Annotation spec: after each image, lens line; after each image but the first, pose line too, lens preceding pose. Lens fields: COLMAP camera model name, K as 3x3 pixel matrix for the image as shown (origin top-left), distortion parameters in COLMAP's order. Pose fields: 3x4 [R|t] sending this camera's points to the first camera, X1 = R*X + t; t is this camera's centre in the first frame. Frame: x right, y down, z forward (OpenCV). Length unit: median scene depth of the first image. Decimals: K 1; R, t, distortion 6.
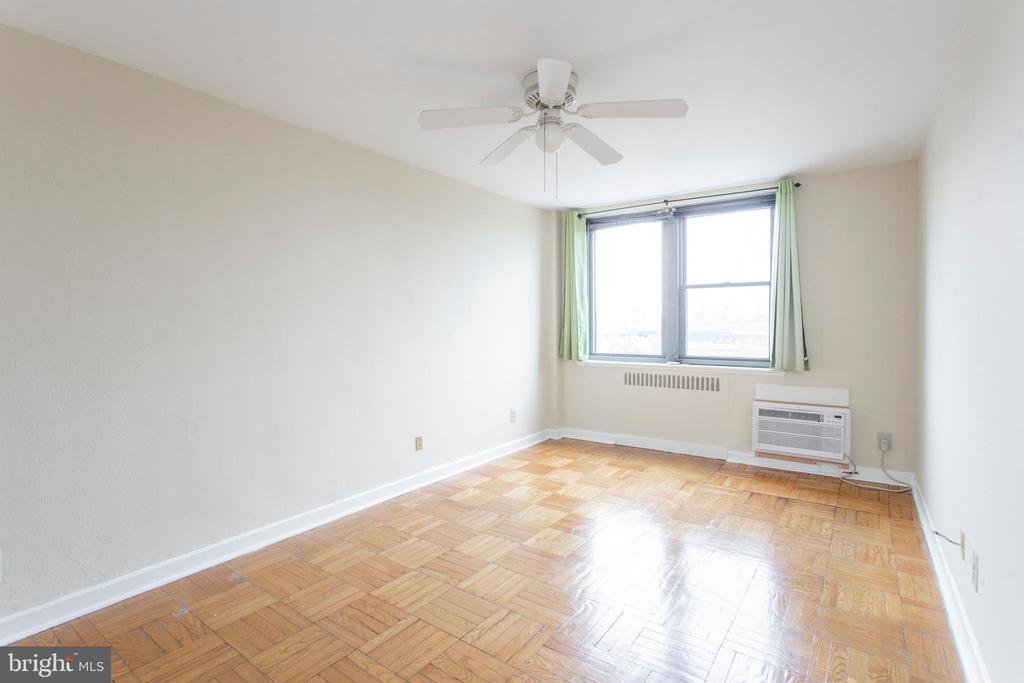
lens RADIAL K [[498.4, 0, 494.5], [0, 498.4, 329.0], [0, 0, 1]] dist [-0.004805, 0.000709]
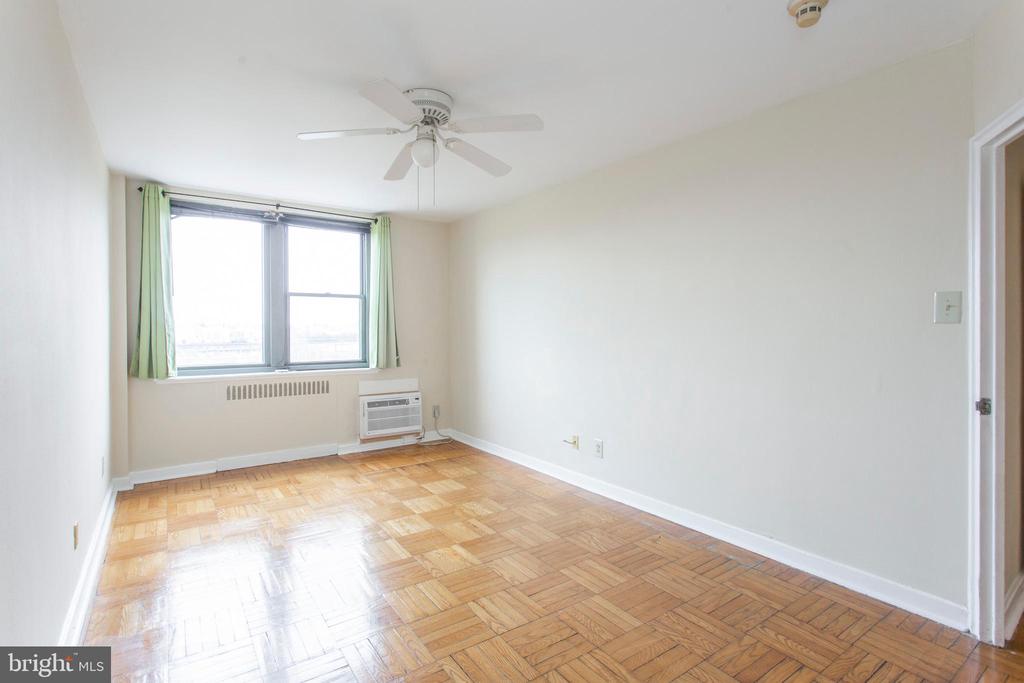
lens RADIAL K [[527.1, 0, 471.1], [0, 527.1, 326.6], [0, 0, 1]] dist [0.000800, 0.000291]
pose [[0.324344, 0.007774, 0.945907, -0.538155], [0.012618, 0.999842, -0.012544, -0.001096], [-0.945855, 0.016004, 0.324195, 0.328955]]
